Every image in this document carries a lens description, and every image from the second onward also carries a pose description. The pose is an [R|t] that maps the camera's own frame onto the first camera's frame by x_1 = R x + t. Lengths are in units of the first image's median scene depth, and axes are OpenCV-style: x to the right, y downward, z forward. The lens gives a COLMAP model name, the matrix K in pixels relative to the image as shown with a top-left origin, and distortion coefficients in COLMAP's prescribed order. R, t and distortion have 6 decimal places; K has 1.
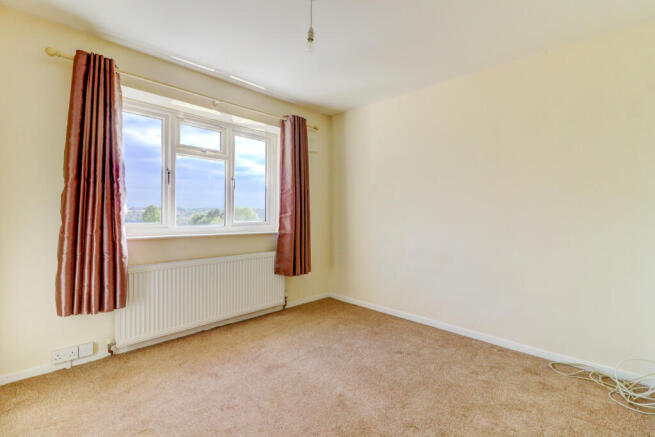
lens RADIAL K [[317.0, 0, 328.8], [0, 317.0, 220.5], [0, 0, 1]] dist [0.000325, -0.000193]
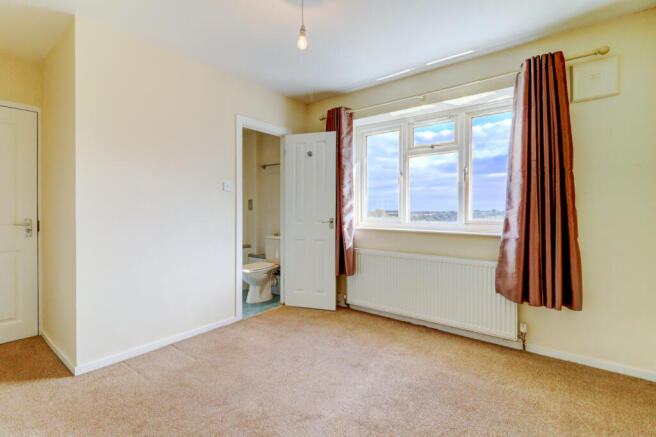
lens RADIAL K [[317.5, 0, 327.3], [0, 317.5, 215.8], [0, 0, 1]] dist [0.000325, -0.000193]
pose [[0.059731, 0.009007, -0.998174, 0.549804], [-0.024428, 0.999673, 0.007559, -0.002808], [0.997916, 0.023932, 0.059931, 0.582080]]
